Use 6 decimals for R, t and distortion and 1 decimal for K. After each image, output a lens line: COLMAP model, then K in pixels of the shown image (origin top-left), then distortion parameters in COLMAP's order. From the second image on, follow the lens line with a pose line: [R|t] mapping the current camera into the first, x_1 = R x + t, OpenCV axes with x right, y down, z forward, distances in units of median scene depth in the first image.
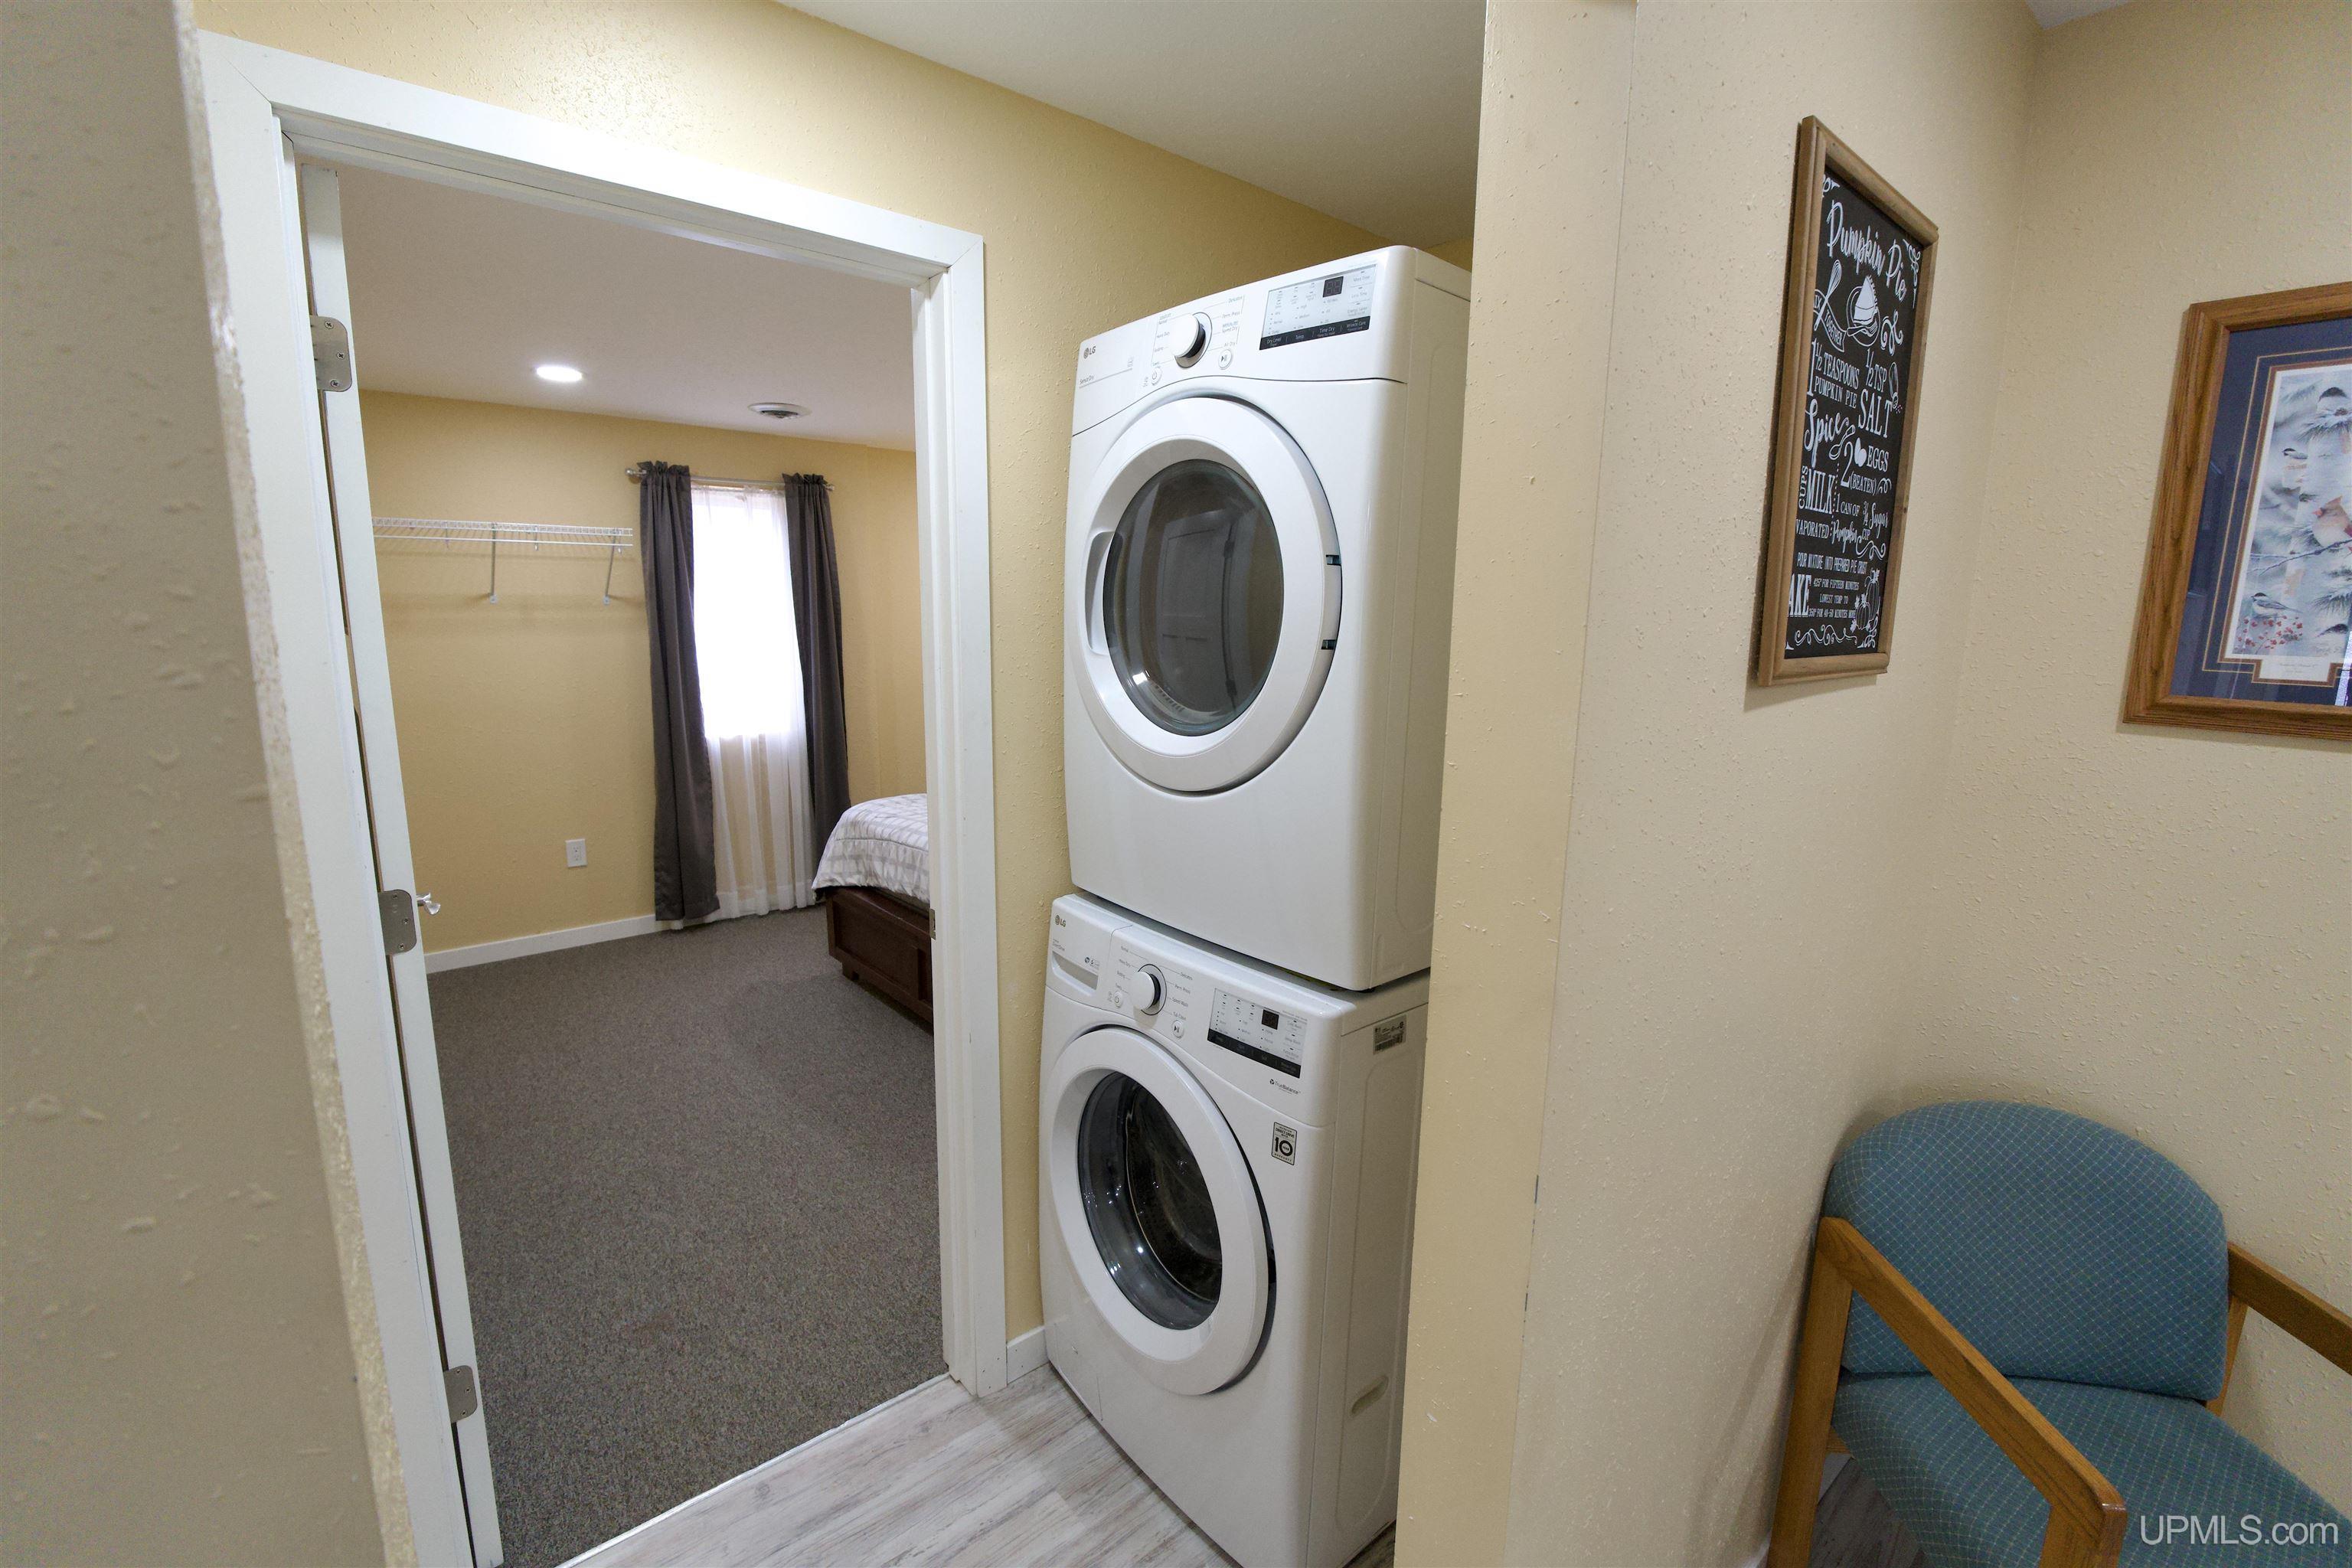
lens RADIAL K [[994.2, 0, 1176.0], [0, 994.2, 784.0], [0, 0, 1]] dist [-0.016577, -0.000373]
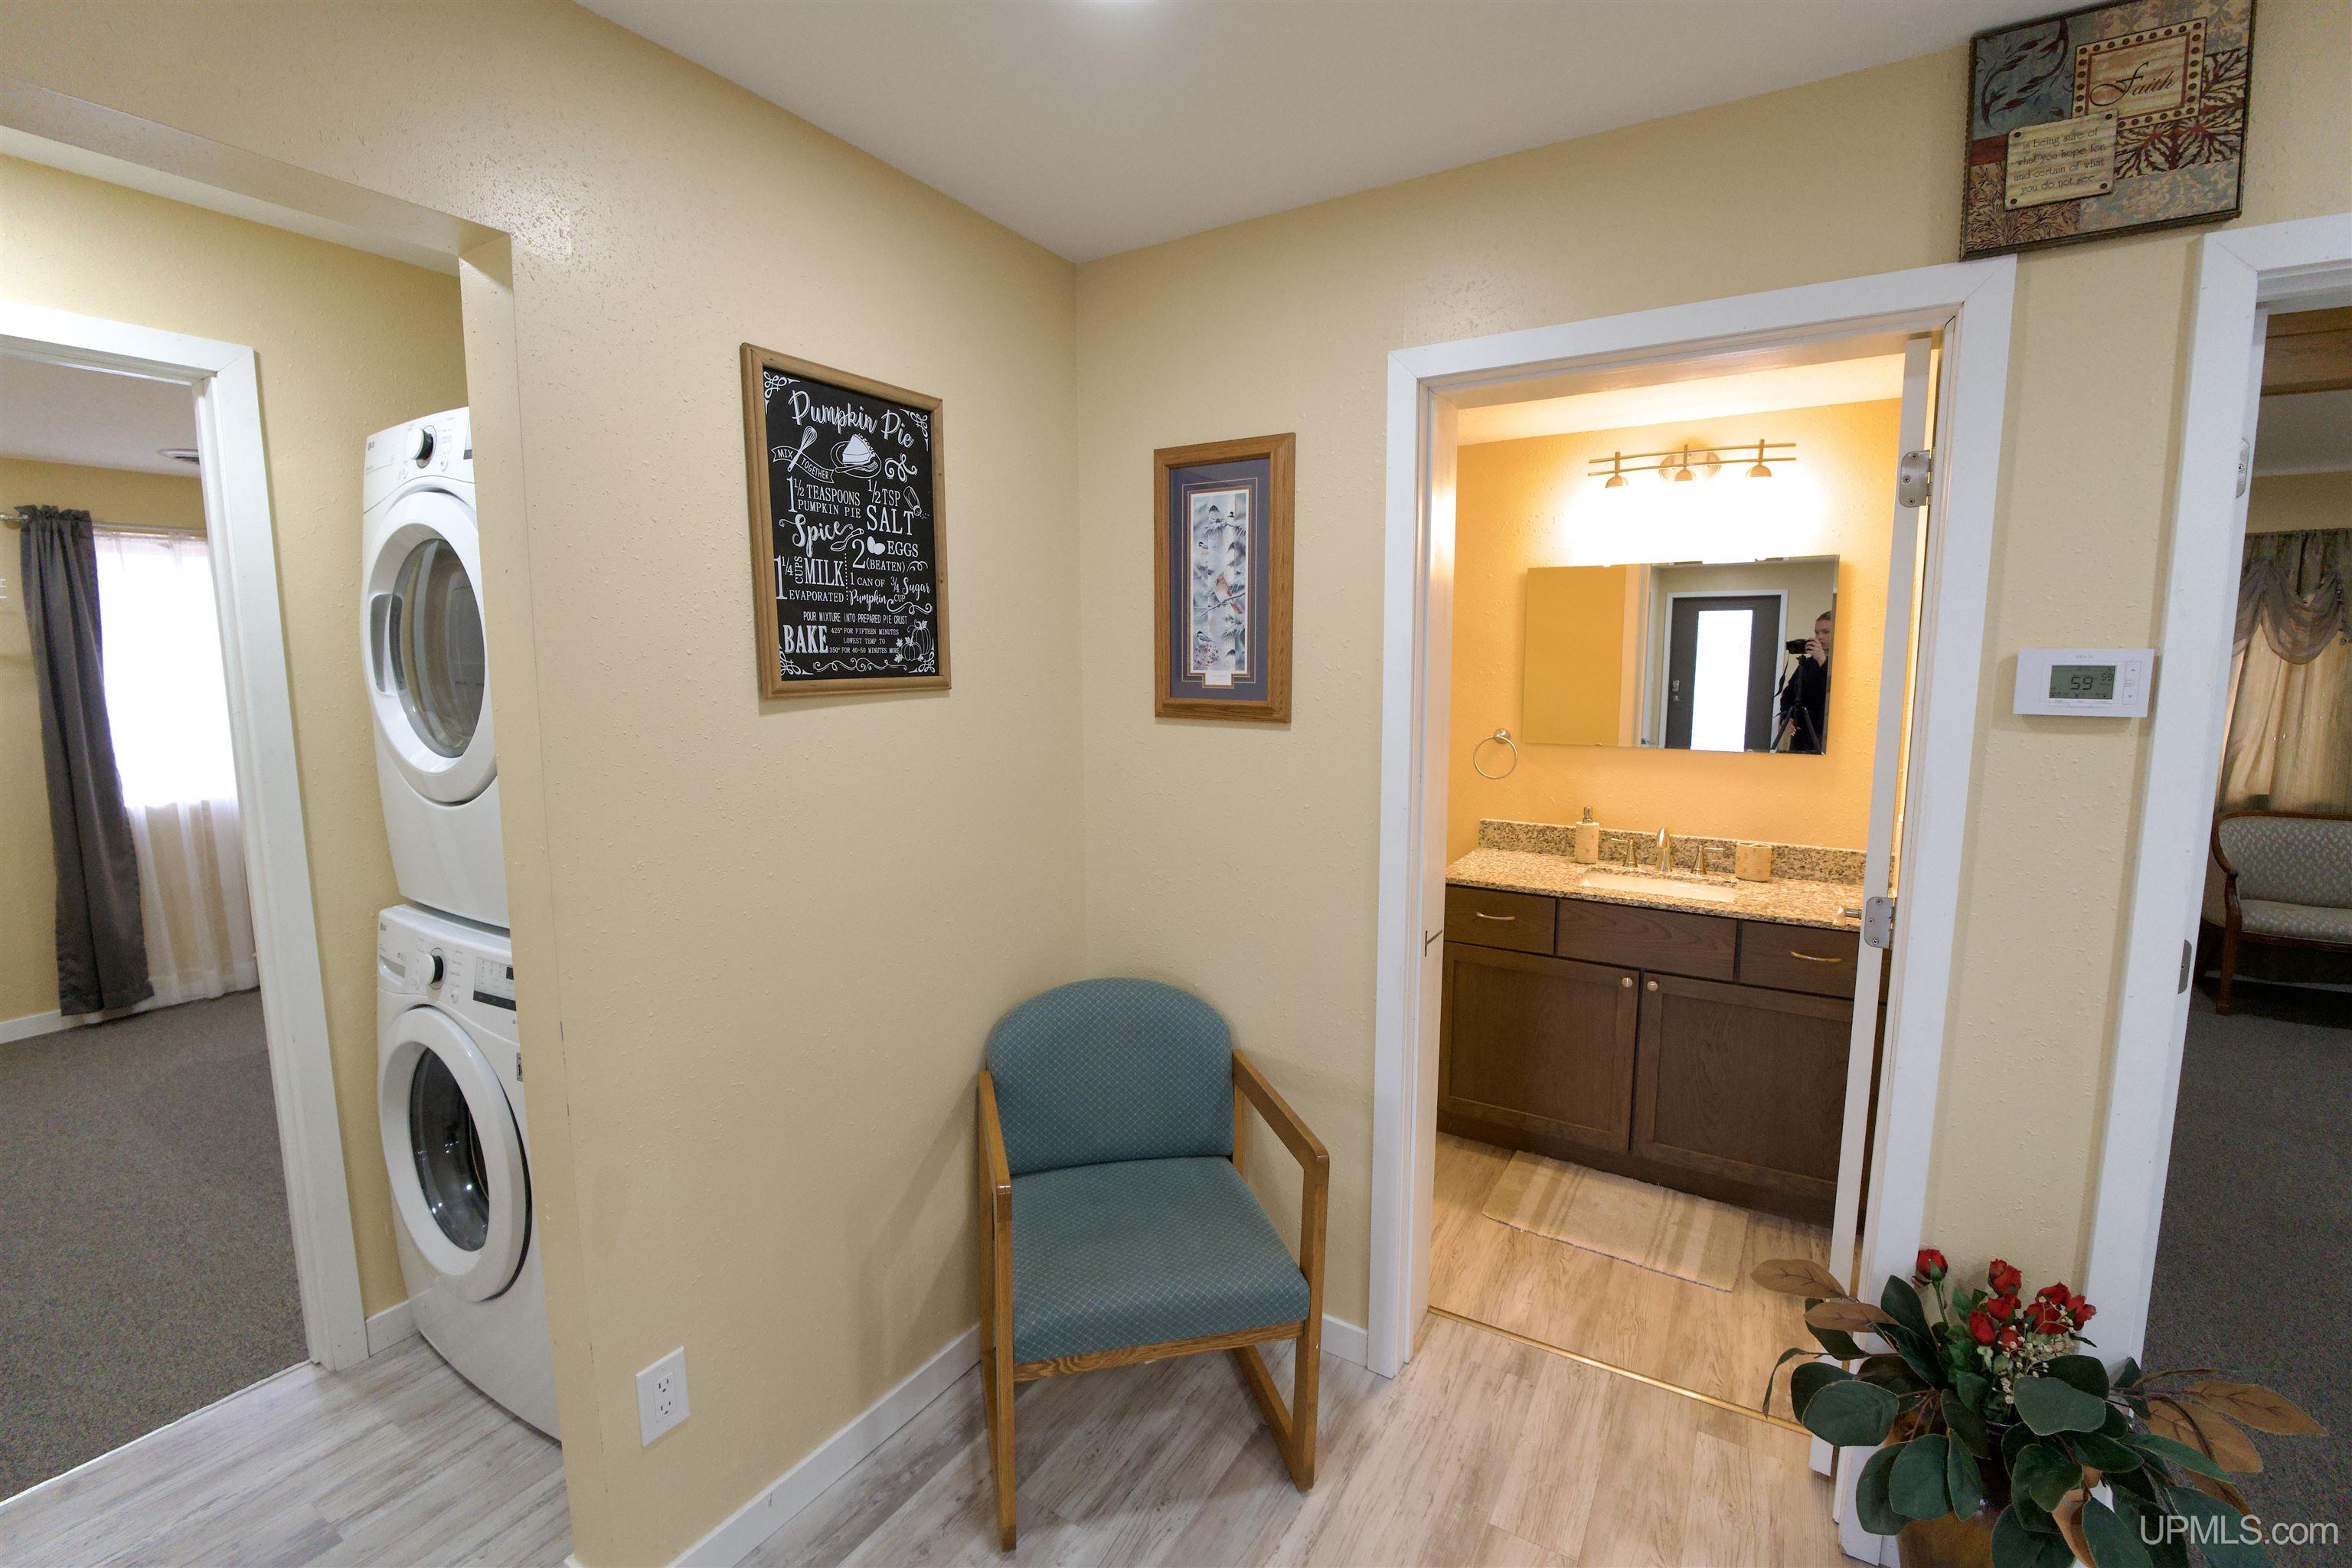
lens RADIAL K [[994.2, 0, 1176.0], [0, 994.2, 784.0], [0, 0, 1]] dist [-0.016577, -0.000373]
pose [[0.947530, -0.057935, 0.314373, 0.470665], [0.071265, 0.996974, -0.031064, 0.084863], [-0.311622, 0.051838, 0.948791, -0.438860]]
